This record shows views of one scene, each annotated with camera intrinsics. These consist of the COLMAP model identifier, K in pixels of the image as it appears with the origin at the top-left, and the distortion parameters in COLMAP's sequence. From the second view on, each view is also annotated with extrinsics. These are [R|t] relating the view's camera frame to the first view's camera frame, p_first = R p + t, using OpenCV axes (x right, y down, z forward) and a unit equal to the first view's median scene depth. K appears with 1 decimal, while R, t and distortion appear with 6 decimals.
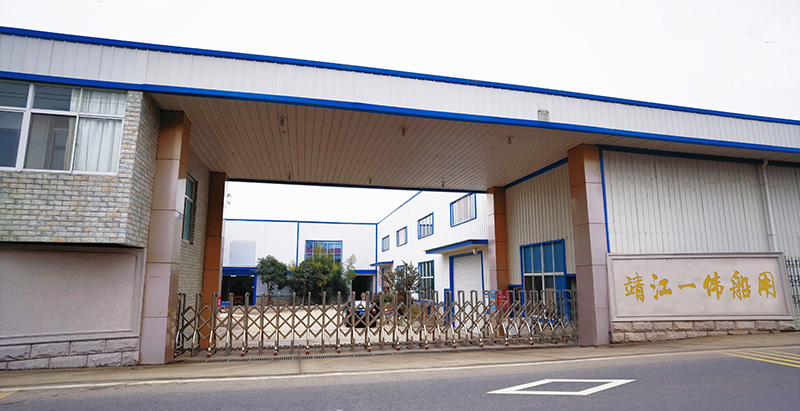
lens RADIAL K [[395.4, 0, 388.9], [0, 395.4, 224.7], [0, 0, 1]] dist [-0.013706, 0.001280]
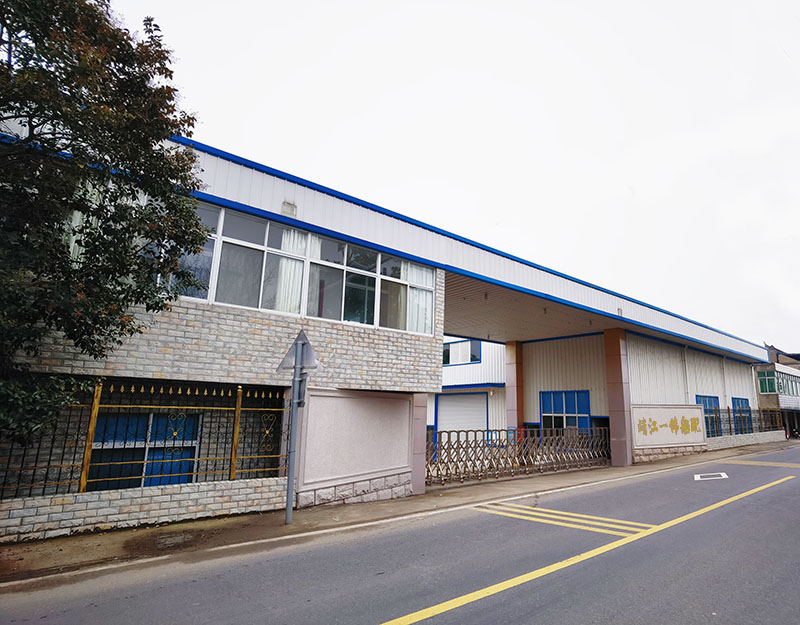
lens RADIAL K [[467.0, 0, 400.9], [0, 467.0, 312.6], [0, 0, 1]] dist [-0.017767, -0.001852]
pose [[0.887848, 0.107540, 0.447393, -1.083702], [-0.076515, 0.993273, -0.086910, -0.049751], [-0.453730, 0.042930, 0.890104, -0.197810]]
